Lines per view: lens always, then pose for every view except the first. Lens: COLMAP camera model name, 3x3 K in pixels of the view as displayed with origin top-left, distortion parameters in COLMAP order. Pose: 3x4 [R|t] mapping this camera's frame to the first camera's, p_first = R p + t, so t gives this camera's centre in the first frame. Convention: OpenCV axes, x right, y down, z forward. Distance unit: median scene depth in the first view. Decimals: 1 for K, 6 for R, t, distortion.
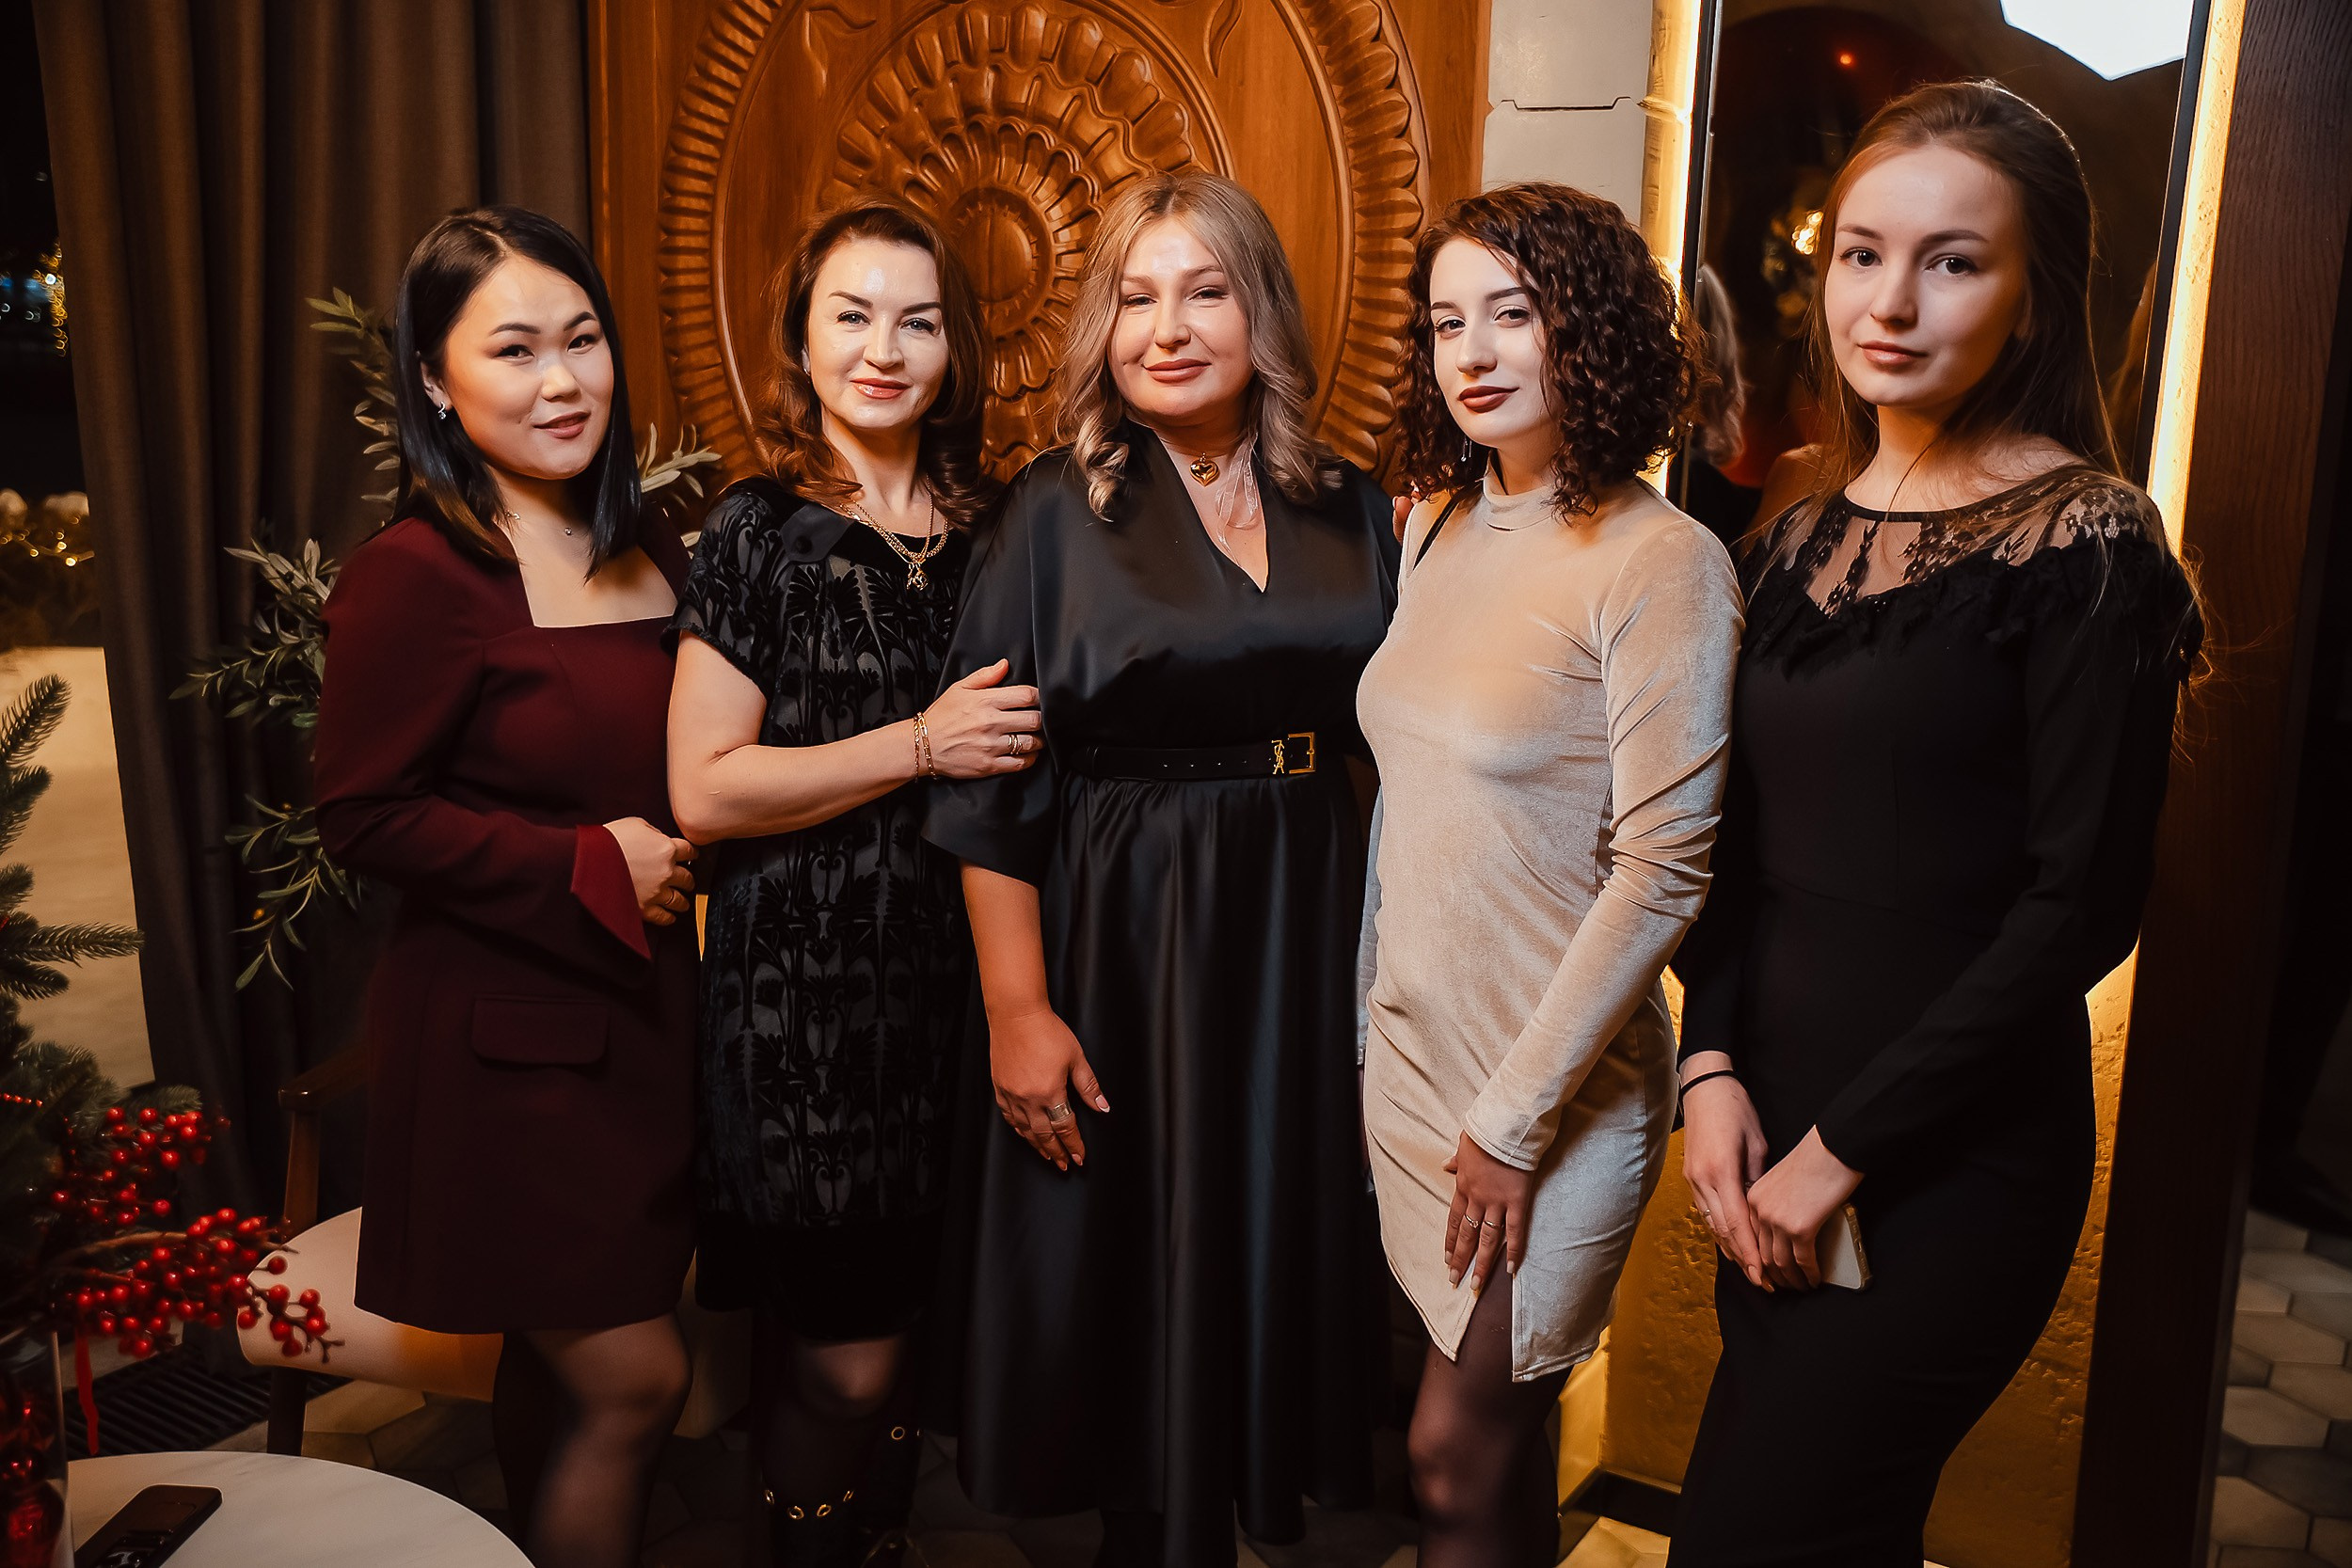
lens RADIAL K [[2419.6, 0, 1176.0], [0, 2419.6, 784.0], [0, 0, 1]] dist [0.062563, 0.018600]
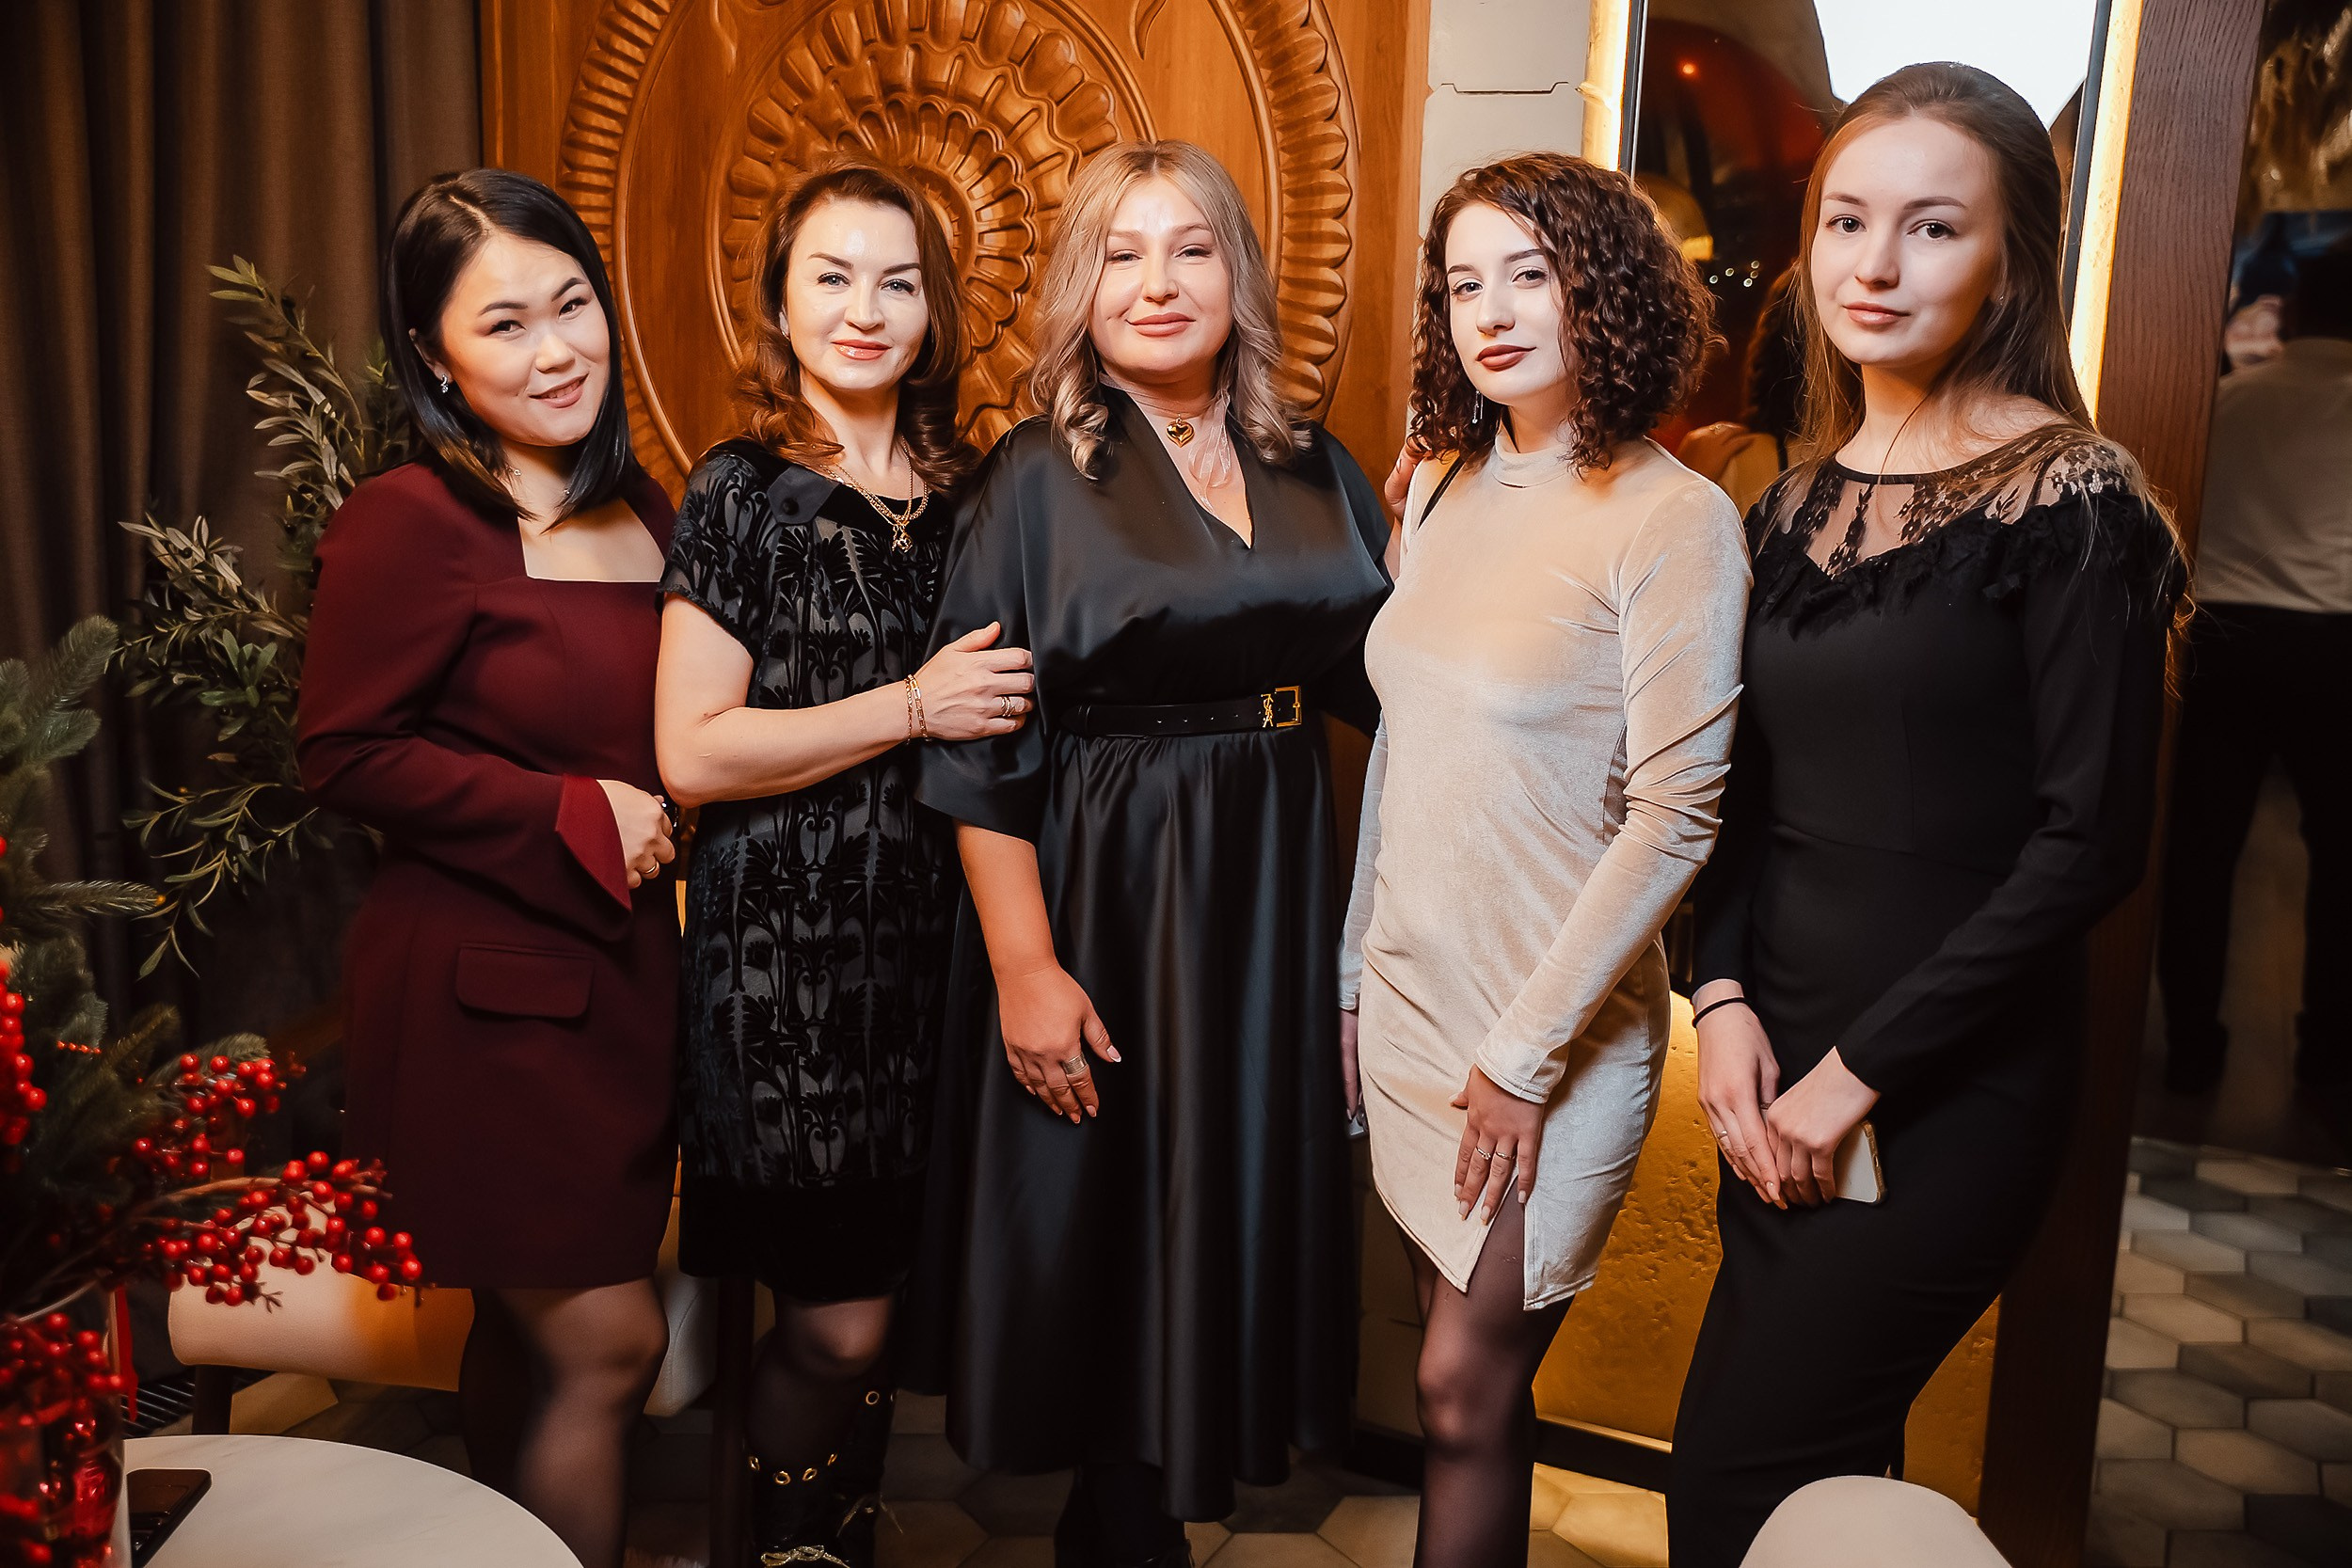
lens RADIAL K [[2419.6, 0, 1176.0], [0, 2419.6, 784.0], [0, 0, 1]] dist [0.062563, 0.018600]
pose [[0.994487, -0.009984, 0.104380, -0.100365], [0.010769, 0.999918, -0.006956, 0.024481], [-0.104302, 0.008041, 0.994513, -0.011880]]
